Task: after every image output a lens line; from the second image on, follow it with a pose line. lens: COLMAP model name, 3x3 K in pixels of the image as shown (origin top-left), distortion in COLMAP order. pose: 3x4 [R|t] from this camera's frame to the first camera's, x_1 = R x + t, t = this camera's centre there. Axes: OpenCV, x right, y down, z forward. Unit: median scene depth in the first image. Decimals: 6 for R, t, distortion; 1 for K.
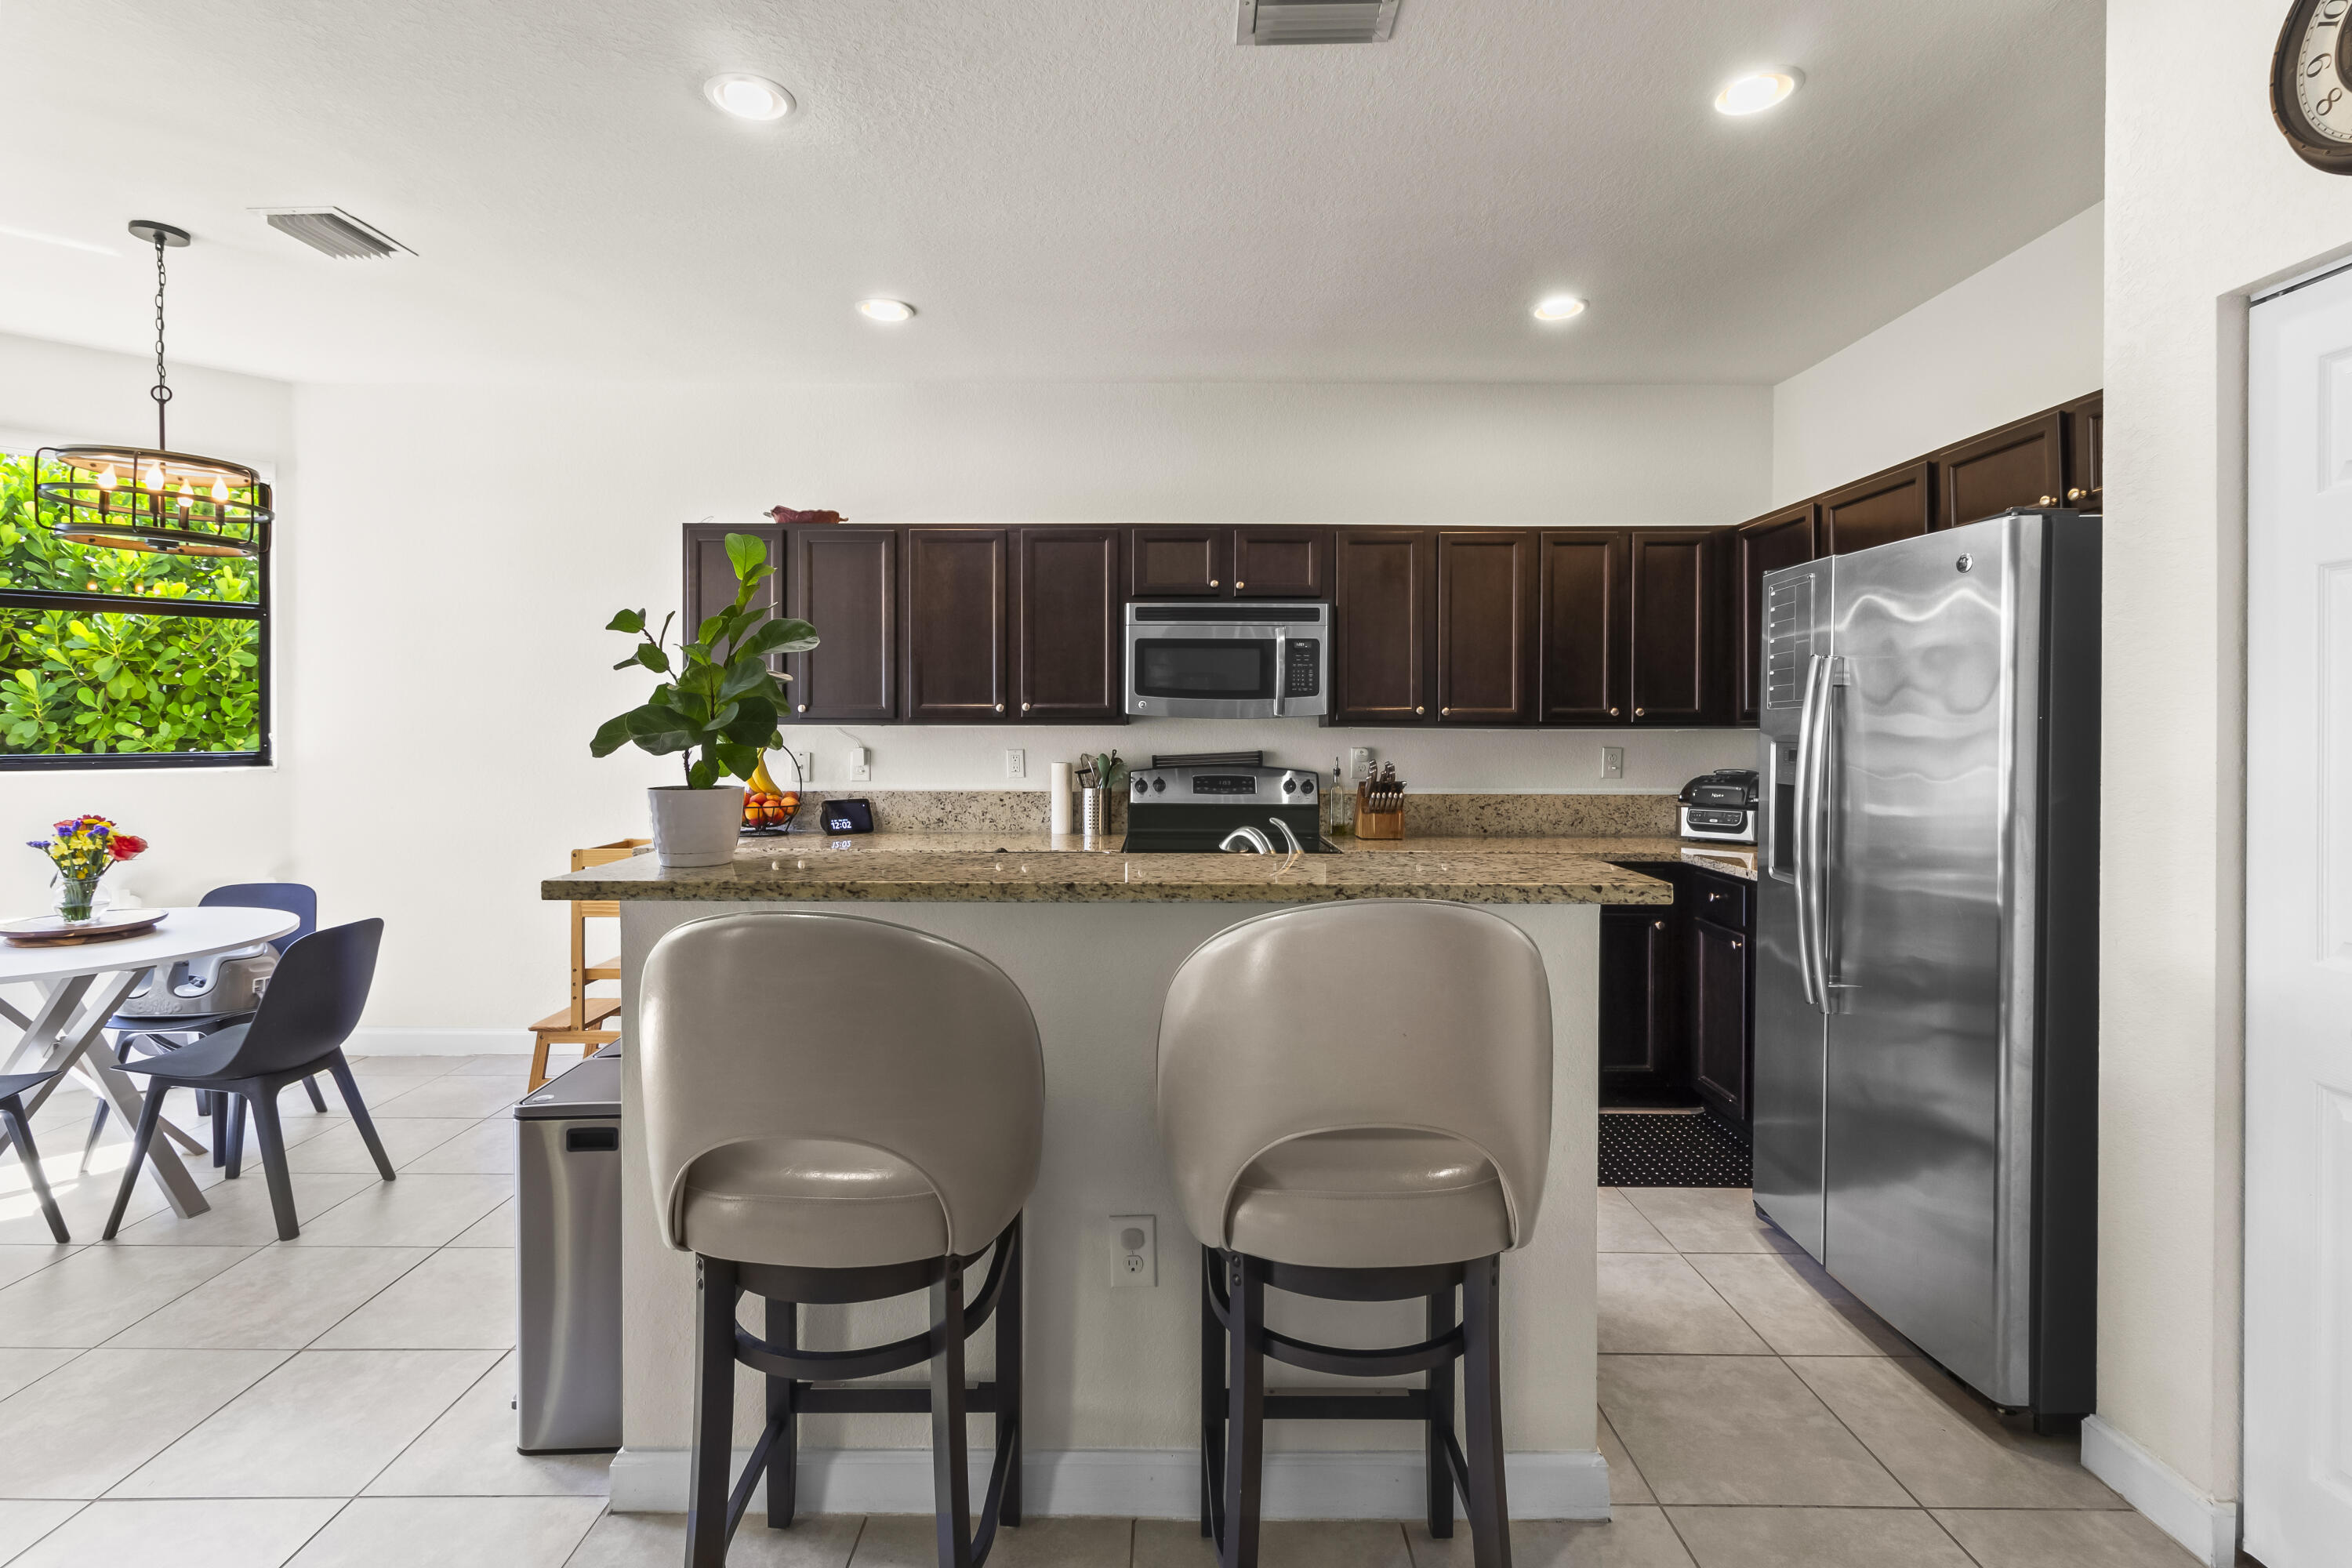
lens RADIAL K [[1098.7, 0, 1170.9], [0, 1098.7, 729.9], [0, 0, 1]] dist [-0.002022, 0.000070]
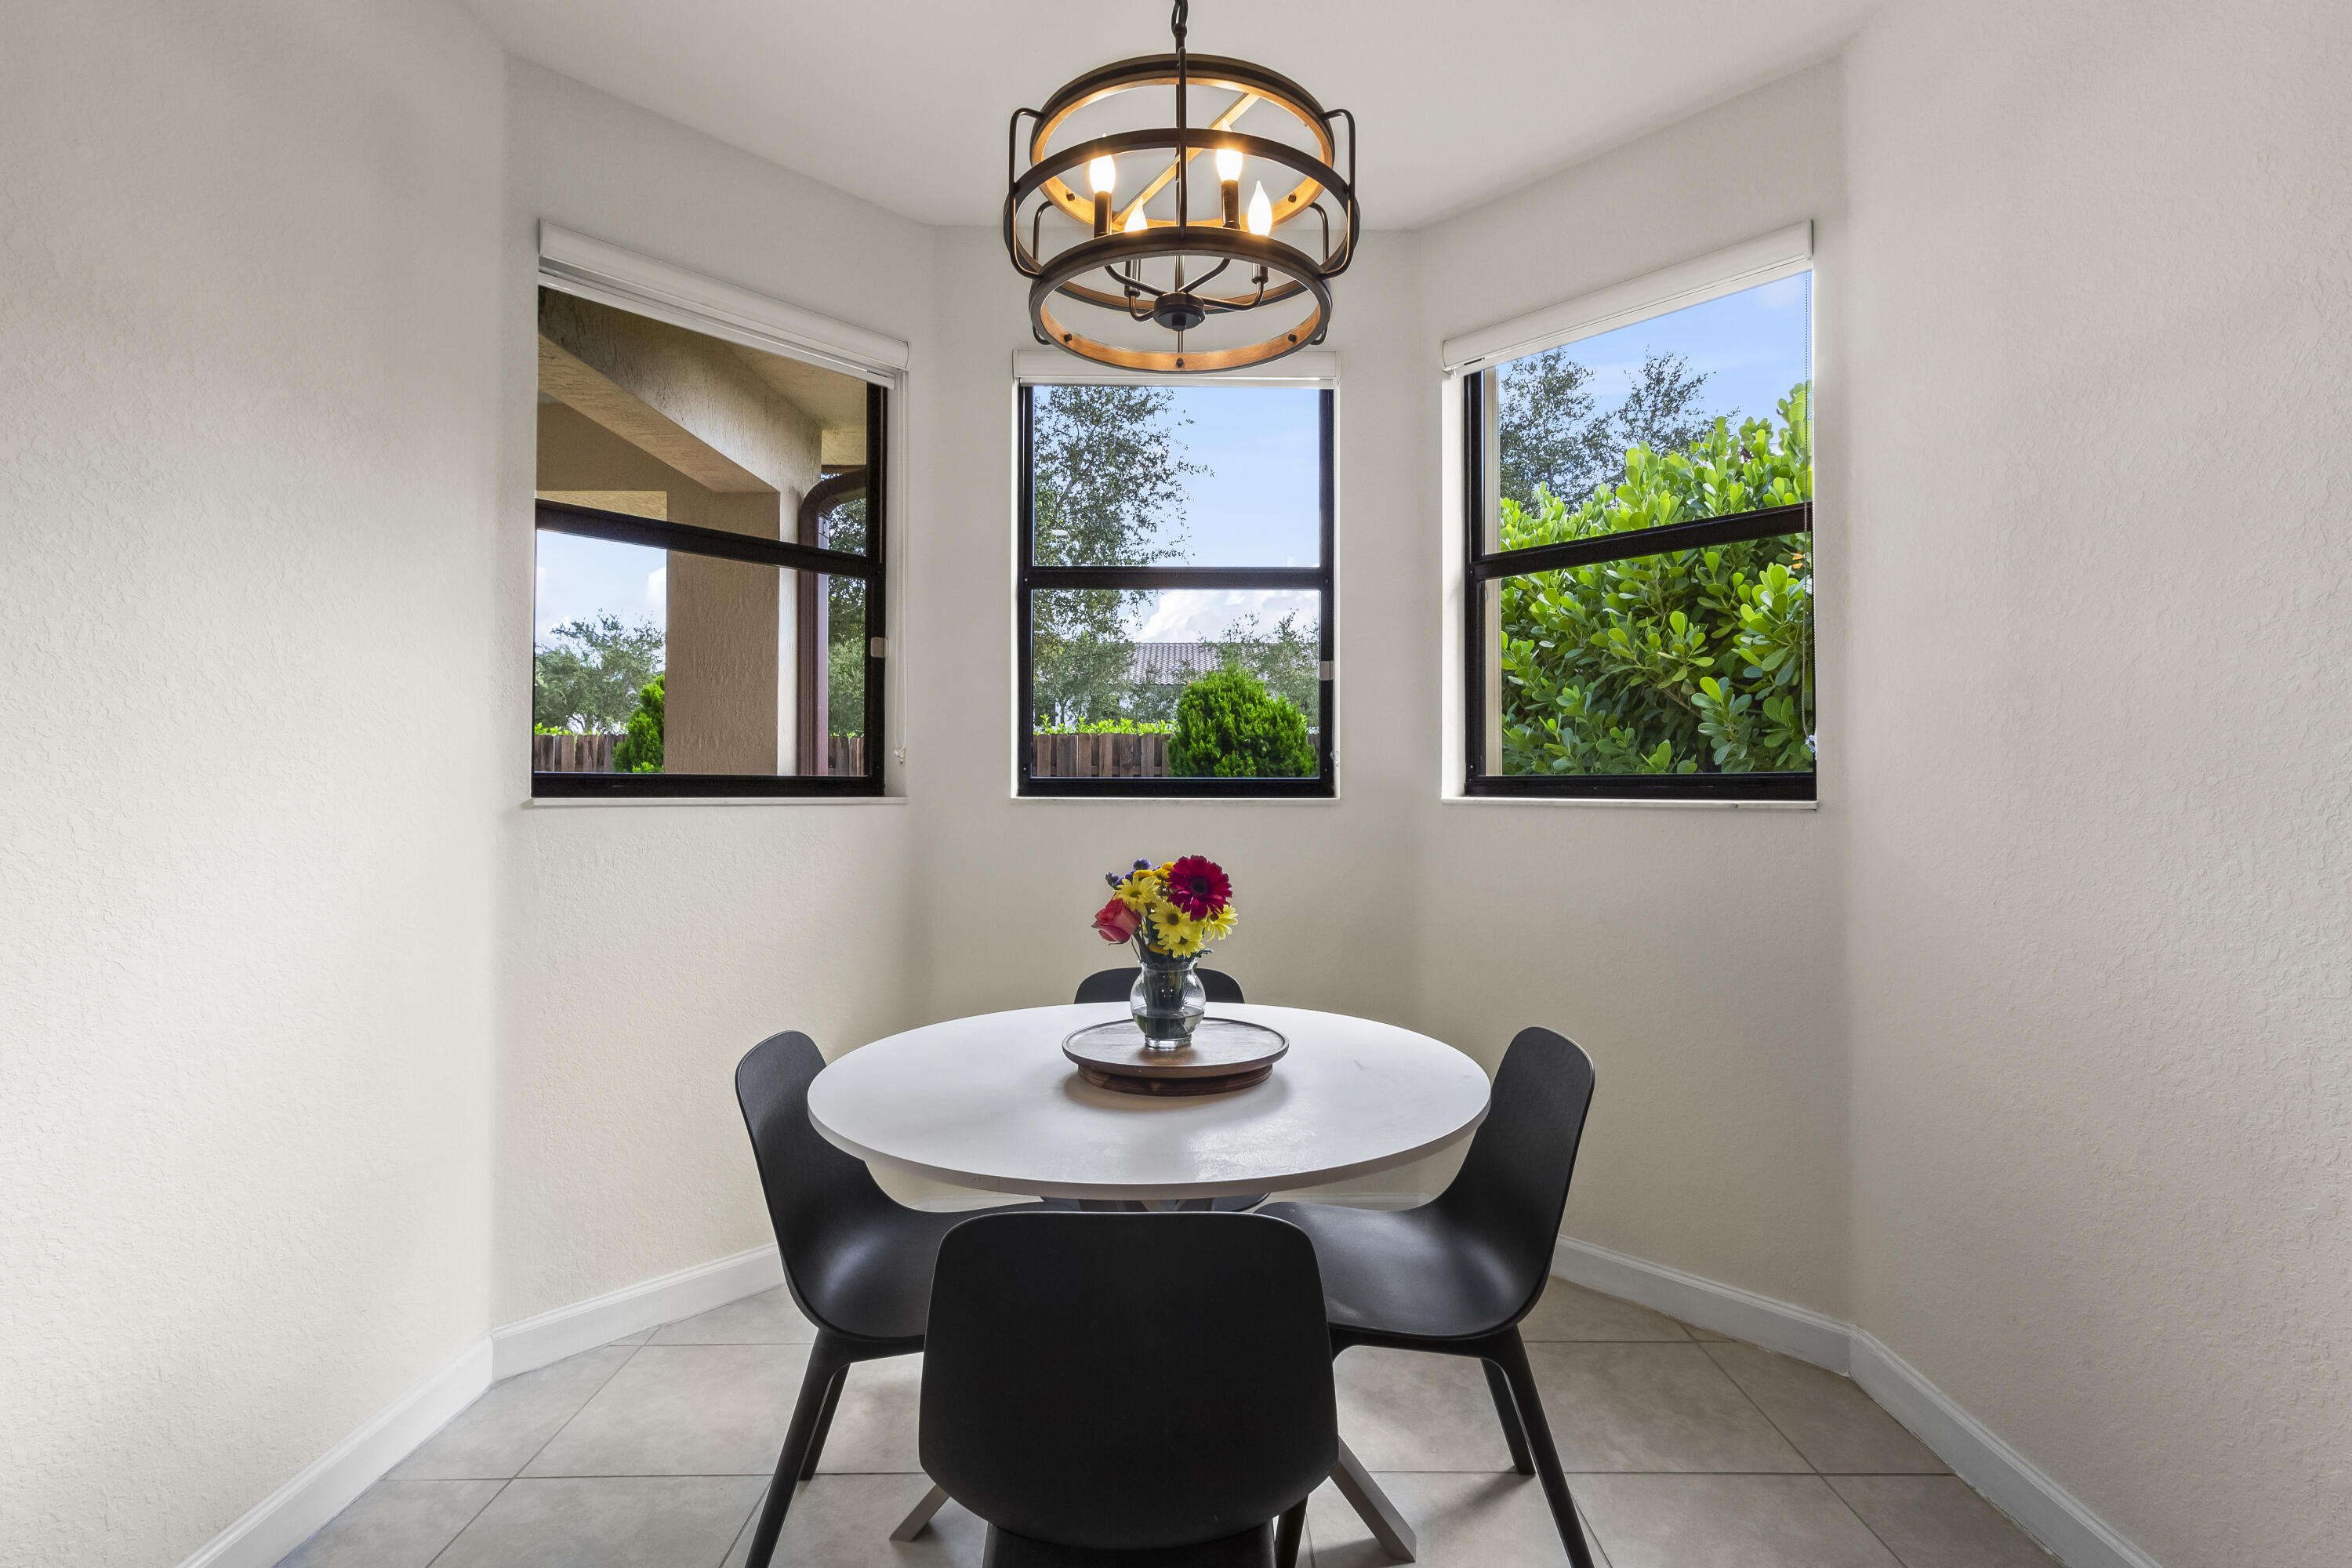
lens RADIAL K [[1084.8, 0, 1176.0], [0, 1084.8, 784.0], [0, 0, 1]] dist [0.000284, 0.000021]
pose [[-0.004214, -0.006402, -0.999971, -0.321177], [-0.008465, 0.999944, -0.006366, 0.035113], [0.999955, 0.008438, -0.004268, 0.760064]]
